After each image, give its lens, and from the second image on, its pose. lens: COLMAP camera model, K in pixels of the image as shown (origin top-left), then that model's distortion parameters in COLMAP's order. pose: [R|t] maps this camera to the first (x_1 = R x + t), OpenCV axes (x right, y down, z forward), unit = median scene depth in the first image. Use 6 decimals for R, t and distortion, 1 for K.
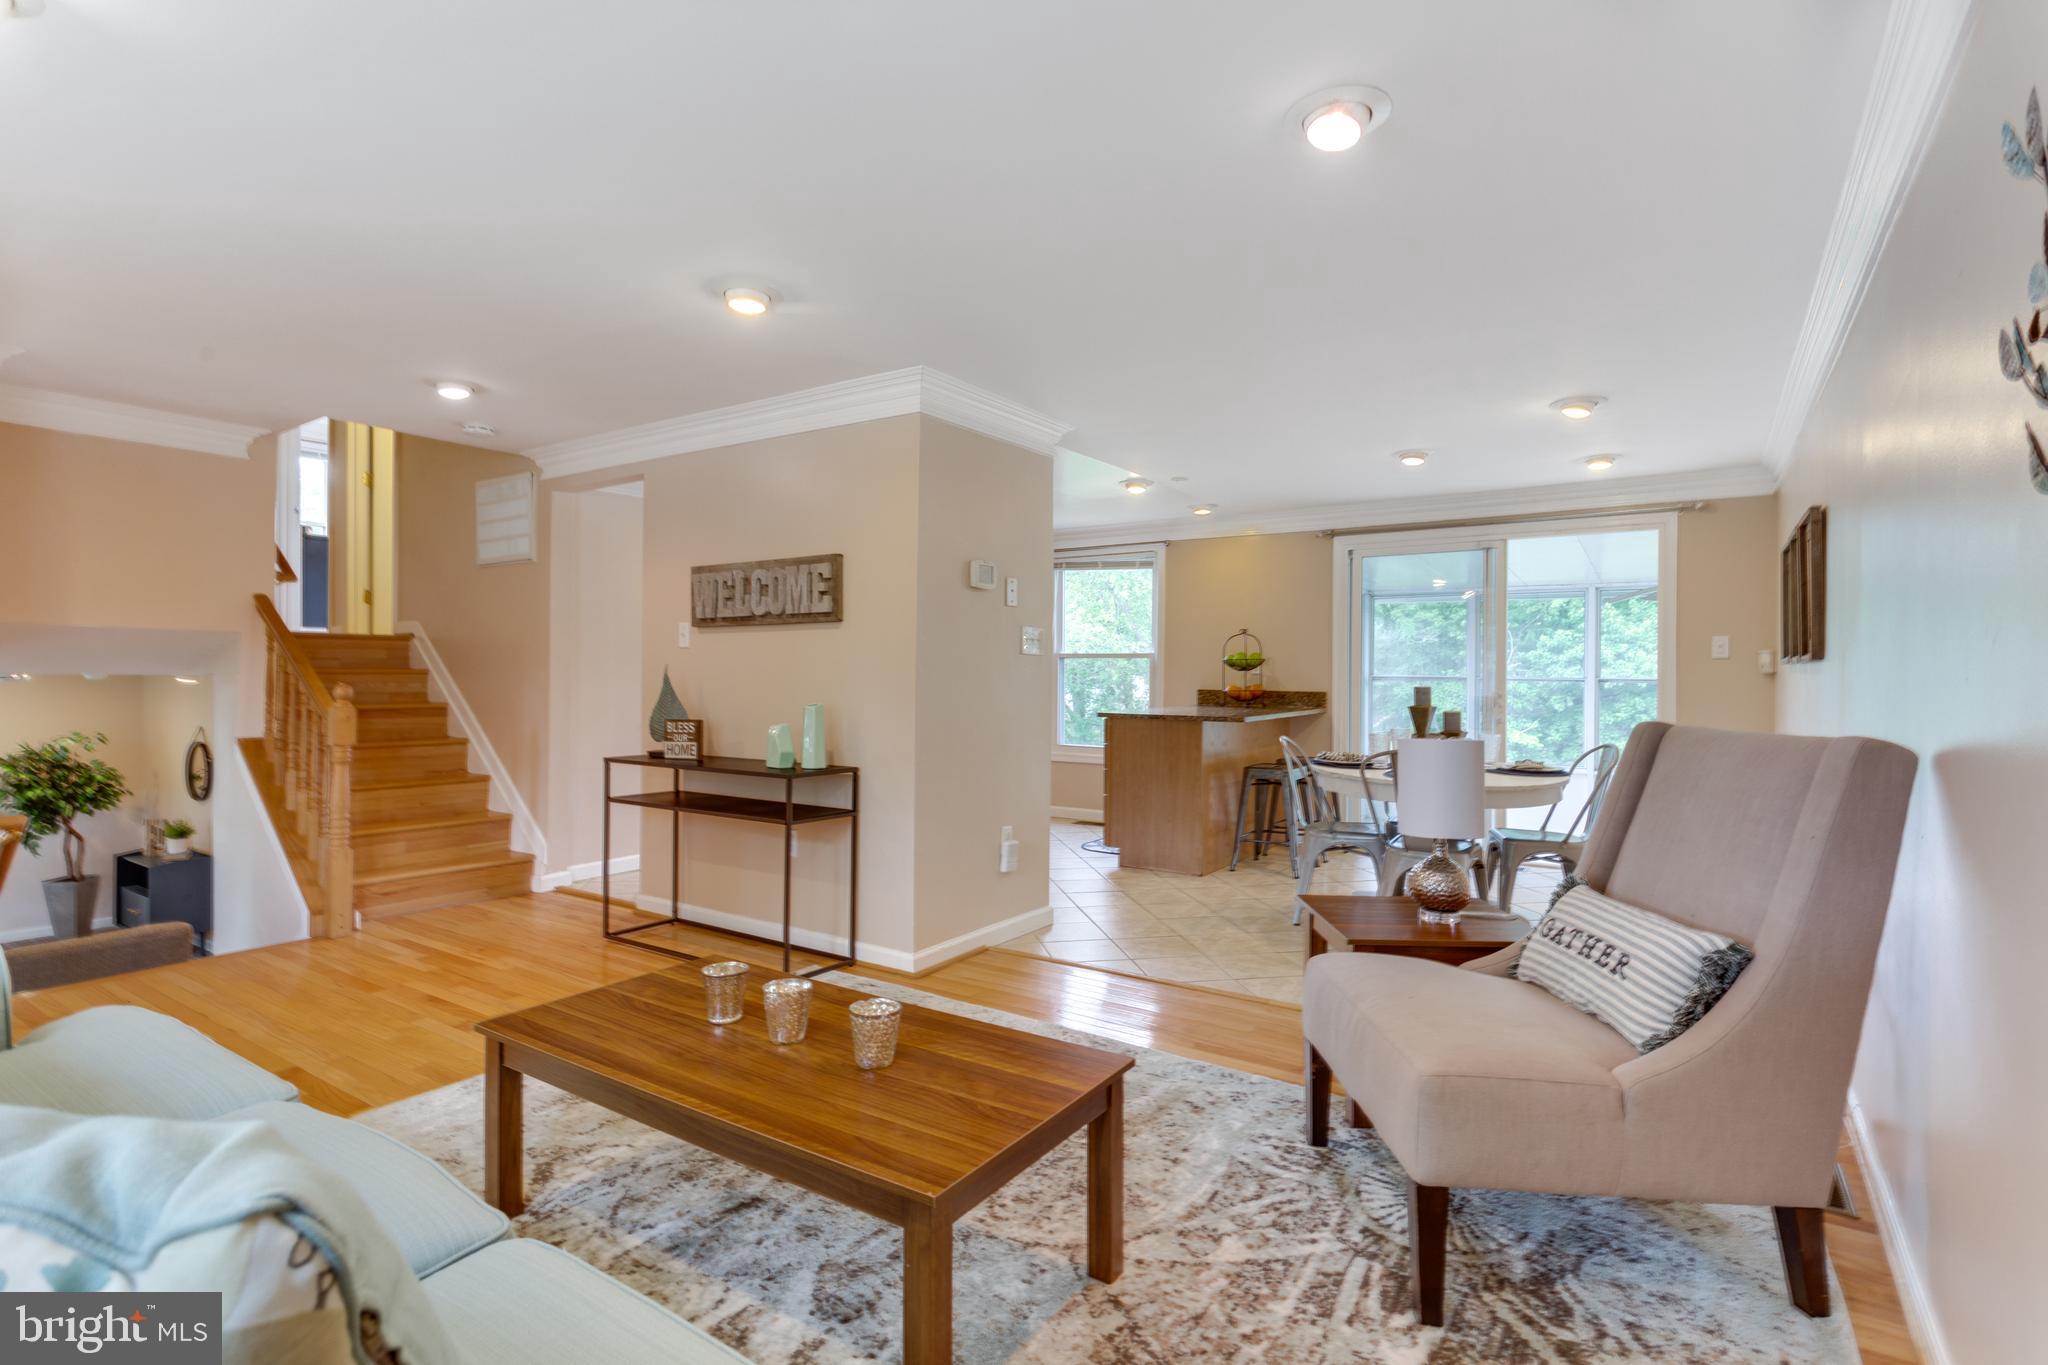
lens RADIAL K [[981.6, 0, 1026.9], [0, 981.6, 675.1], [0, 0, 1]] dist [0.011442, -0.000258]
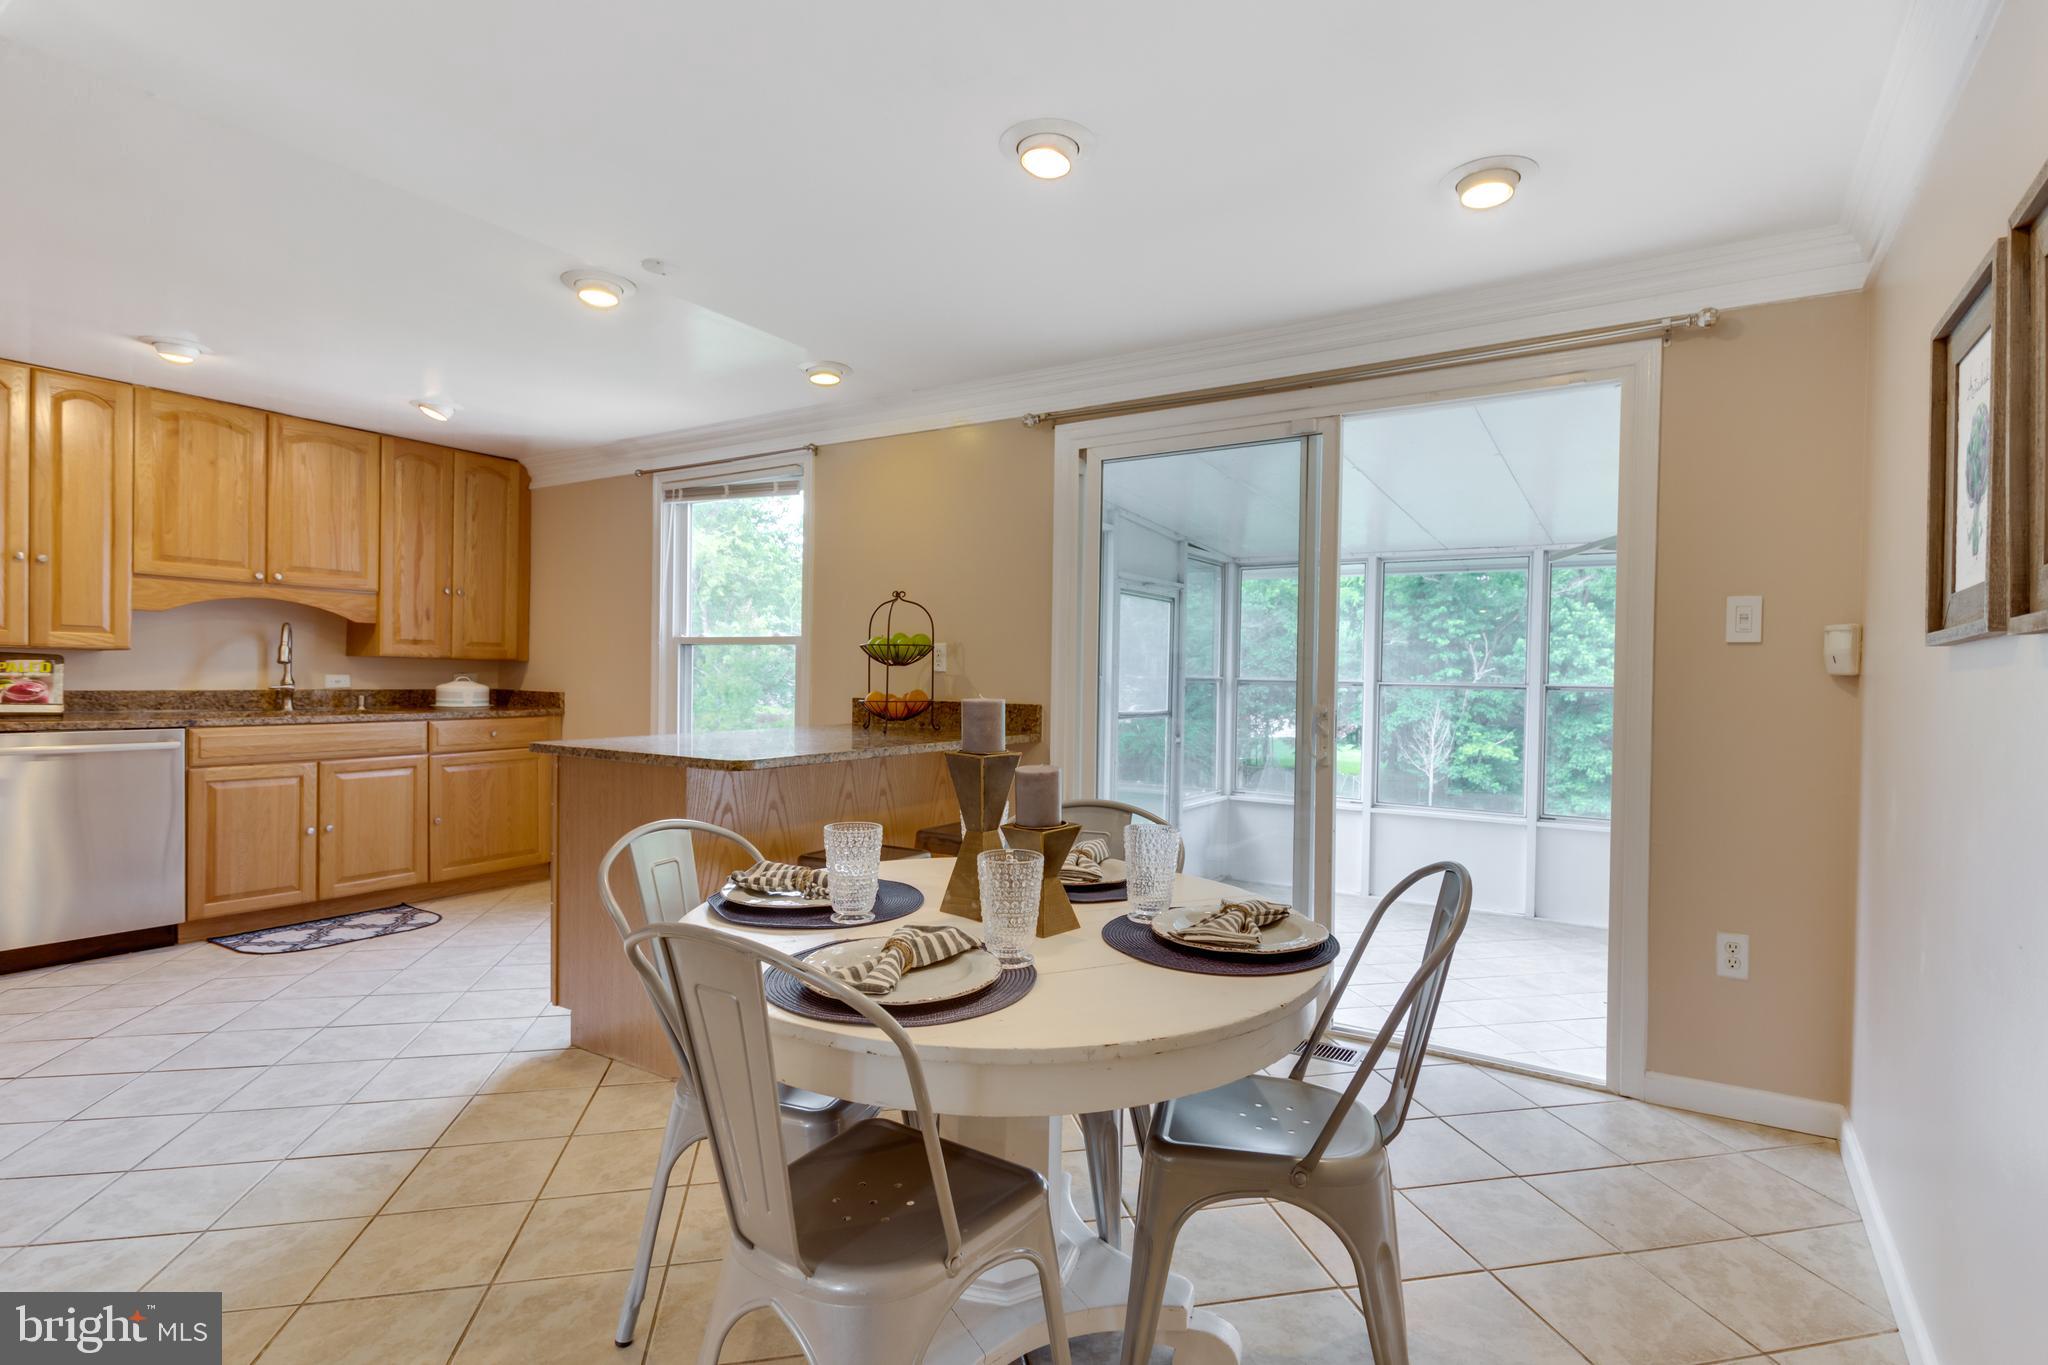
lens RADIAL K [[1020.1, 0, 1035.8], [0, 1020.1, 691.5], [0, 0, 1]] dist [0.013502, -0.006918]
pose [[0.999412, 0.009221, 0.033034, 0.279875], [-0.009682, 0.999858, 0.013808, 0.001632], [-0.032902, -0.014119, 0.999359, 0.416970]]
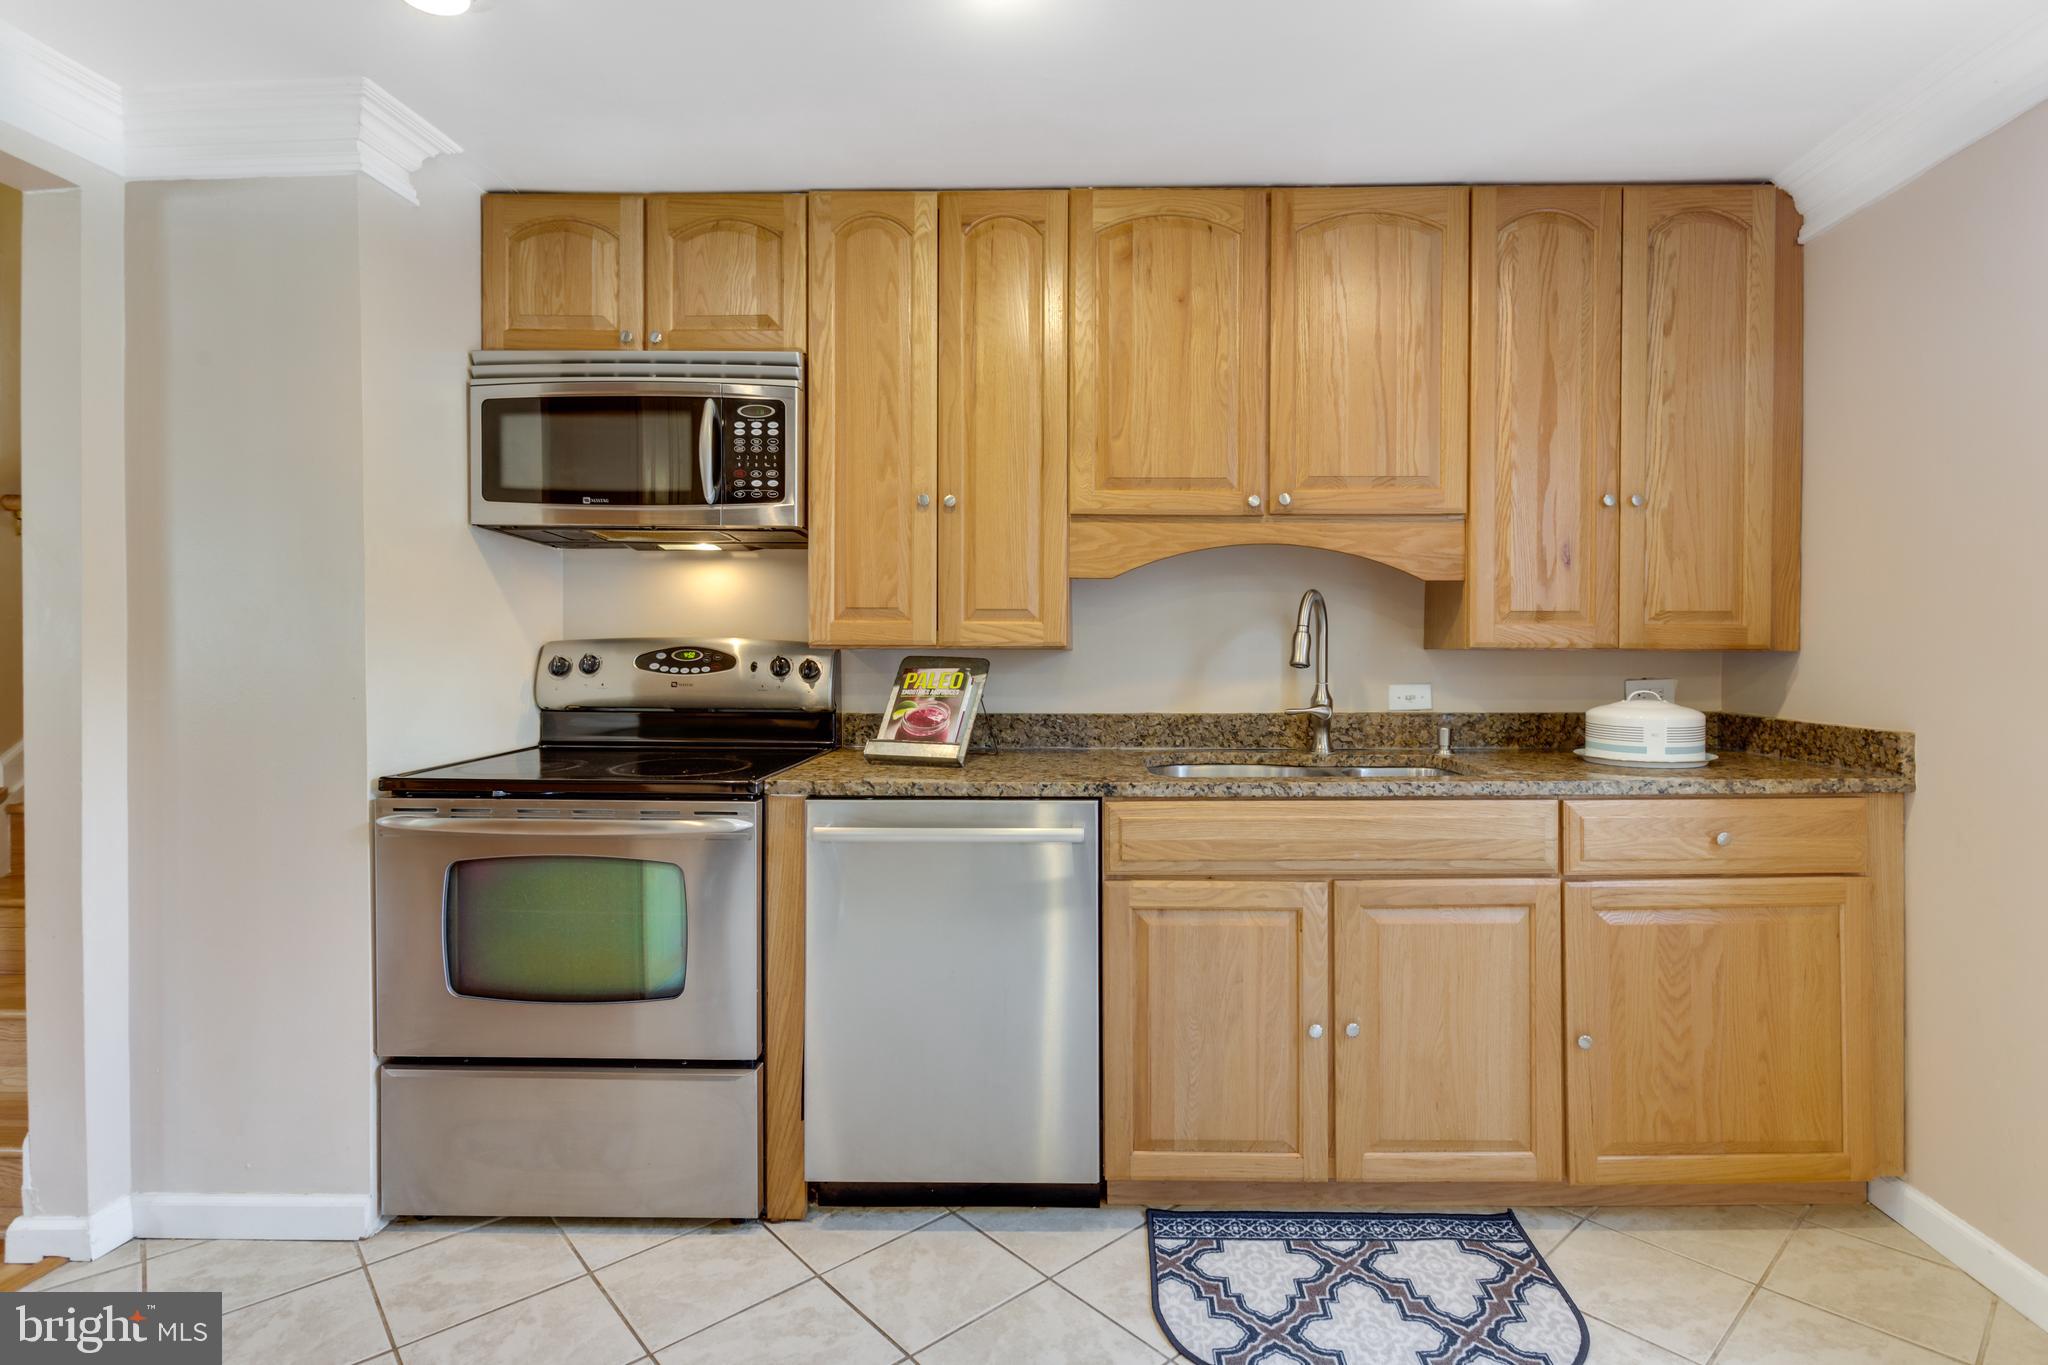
lens RADIAL K [[994.3, 0, 1092.4], [0, 994.3, 658.2], [0, 0, 1]] dist [0.002839, -0.000461]
pose [[0.547103, -0.002585, -0.837061, 0.046291], [0.003710, 0.999993, -0.000663, -0.006032], [0.837057, -0.002743, 0.547109, 0.875962]]
